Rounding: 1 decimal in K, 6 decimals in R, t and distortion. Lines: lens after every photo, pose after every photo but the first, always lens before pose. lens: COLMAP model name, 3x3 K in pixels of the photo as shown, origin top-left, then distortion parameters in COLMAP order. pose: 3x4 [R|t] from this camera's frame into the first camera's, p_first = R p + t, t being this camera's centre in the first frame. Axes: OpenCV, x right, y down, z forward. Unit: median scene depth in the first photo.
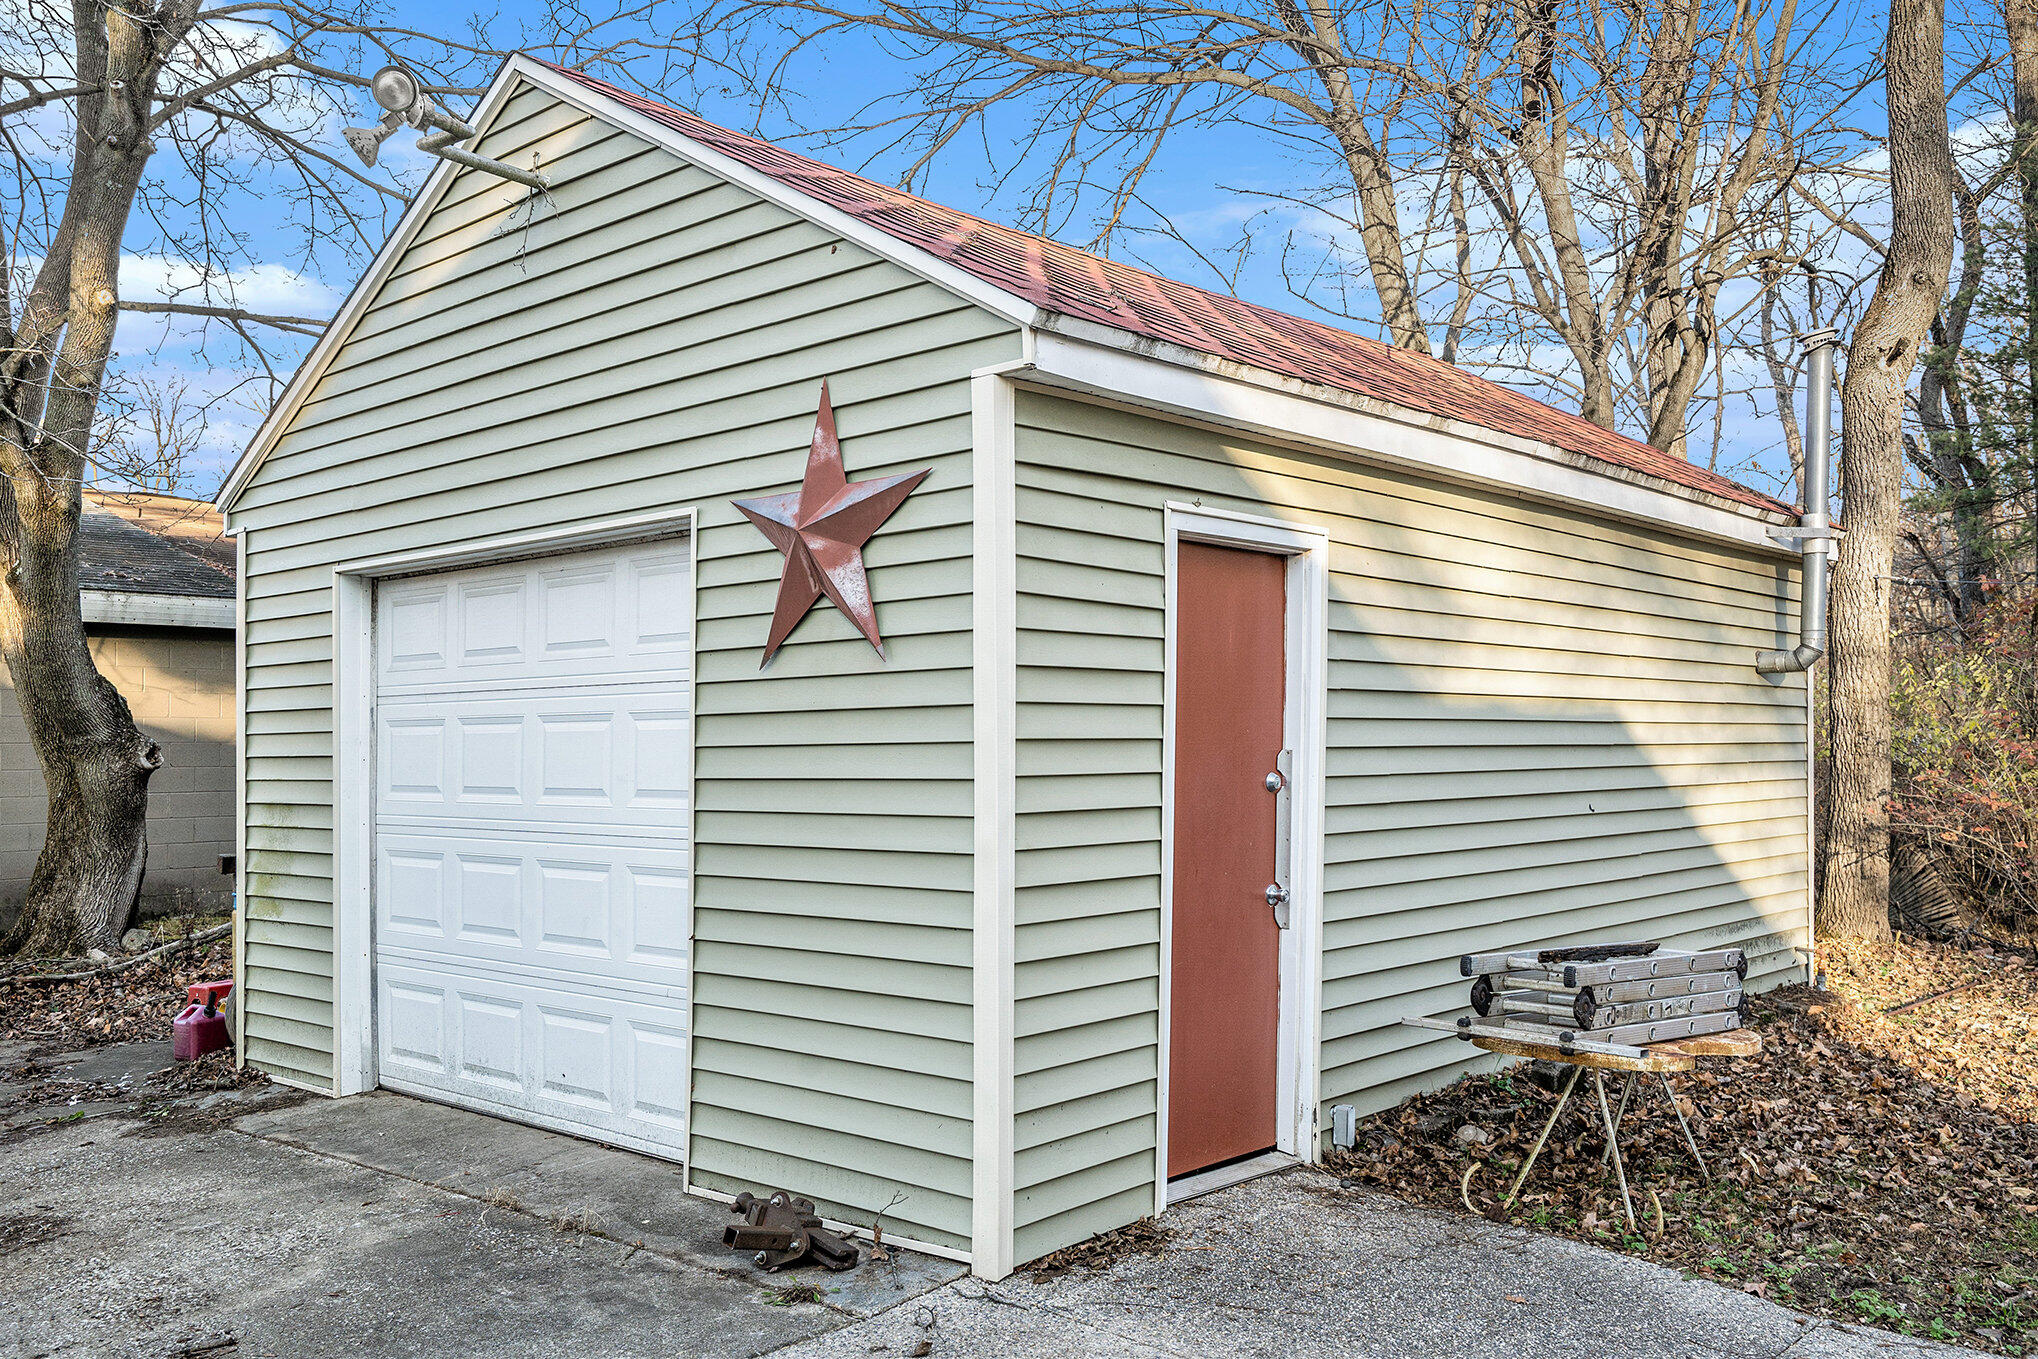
lens RADIAL K [[1687.6, 0, 1019.0], [0, 1687.6, 679.5], [0, 0, 1]] dist [0.052544, 0.001356]
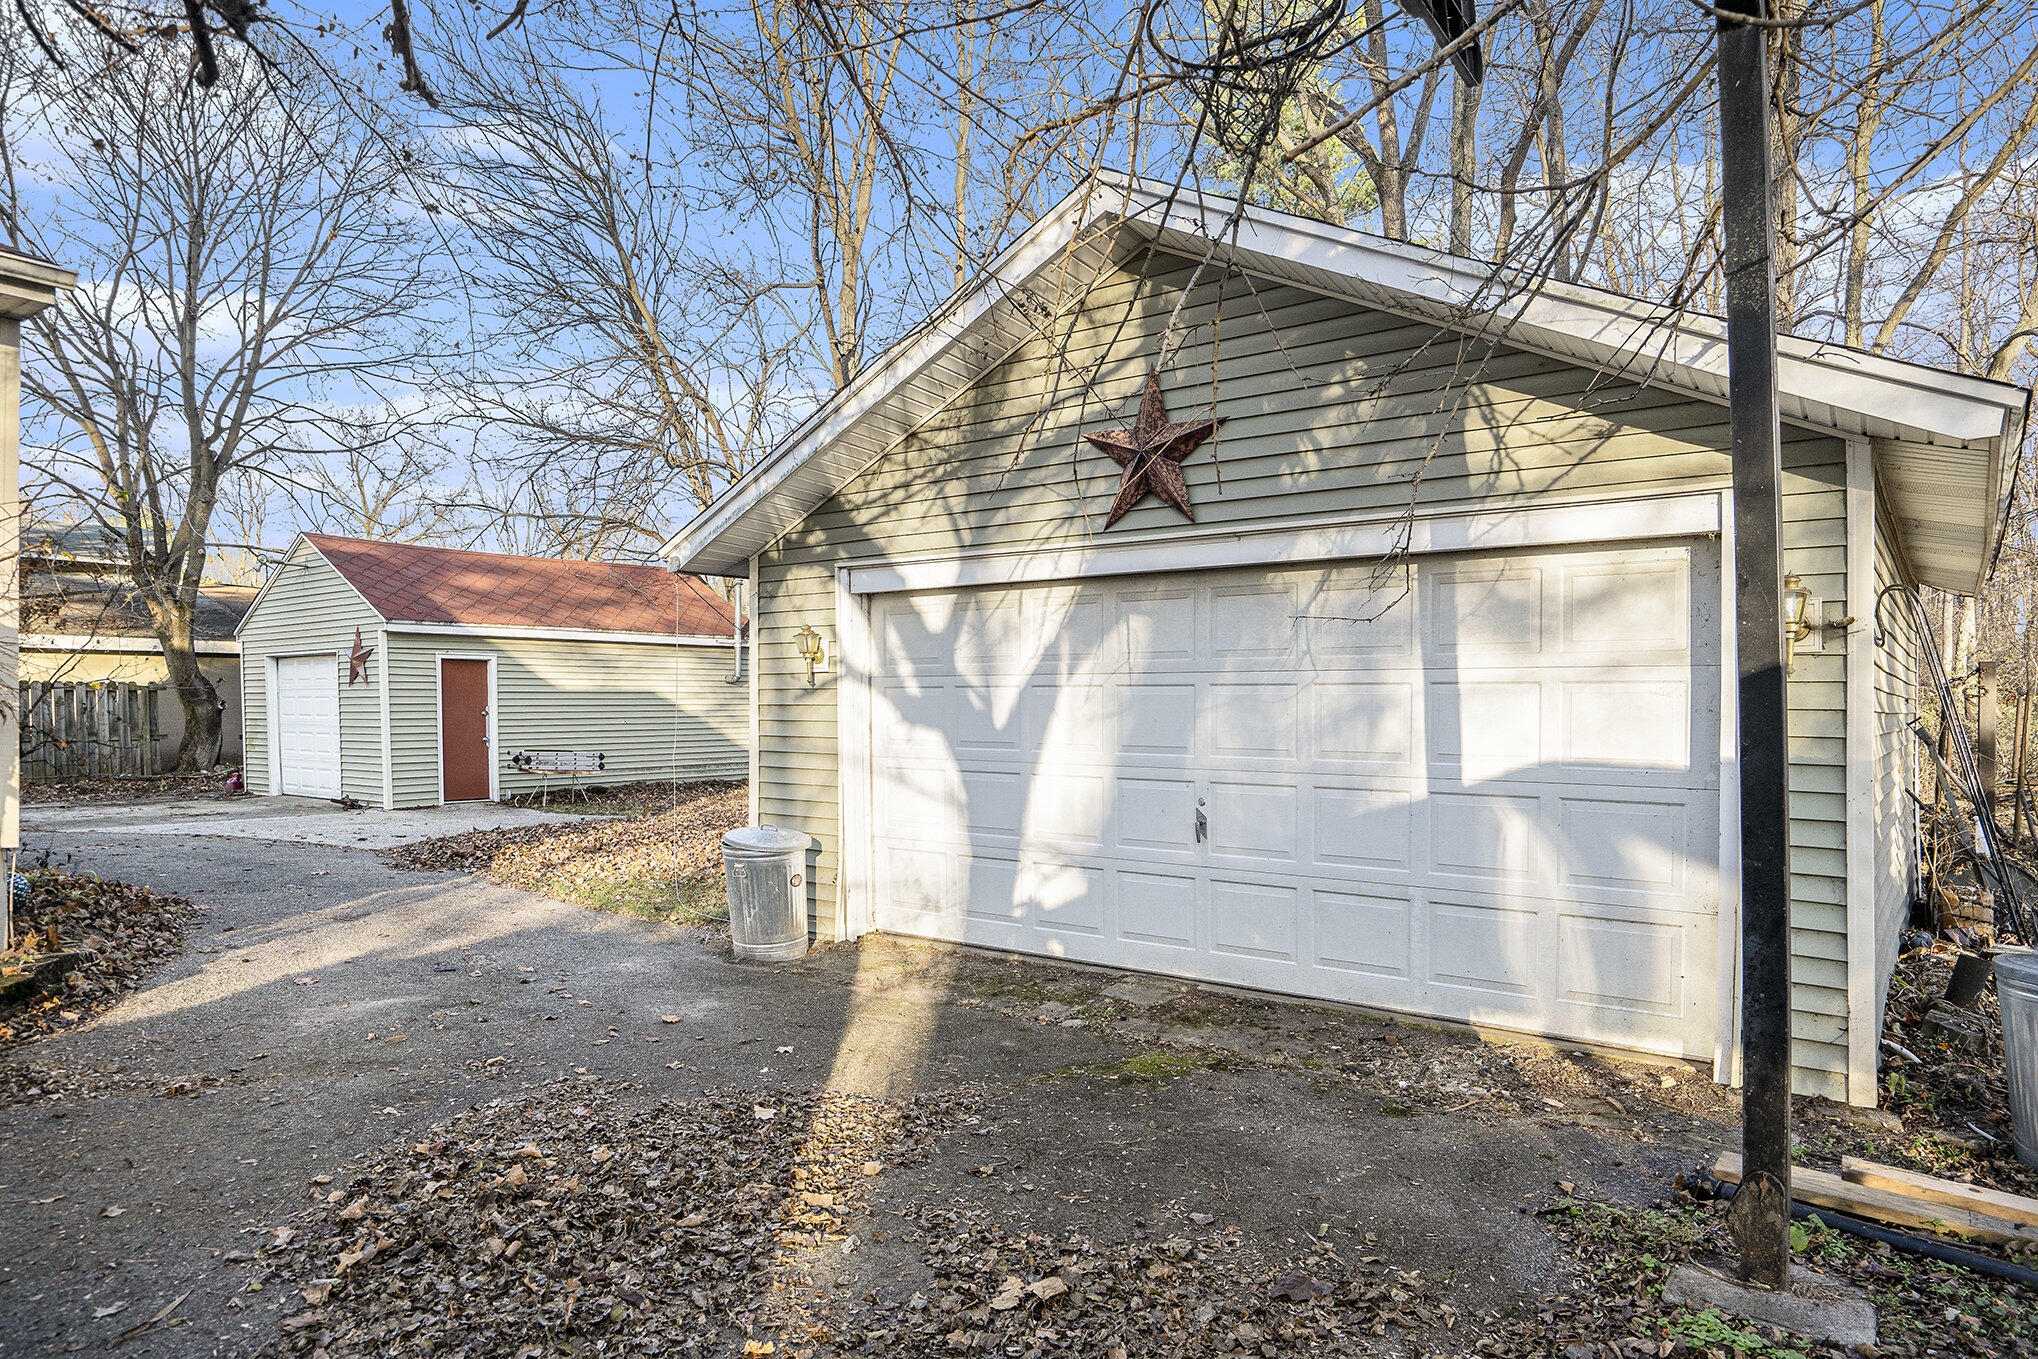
lens RADIAL K [[1193.9, 0, 1018.5], [0, 1193.9, 713.2], [0, 0, 1]] dist [-0.000944, -0.000105]
pose [[0.995148, 0.006339, 0.098185, 1.175718], [-0.011313, 0.998676, 0.050186, -0.105580], [-0.097737, -0.051053, 0.993902, -2.104097]]
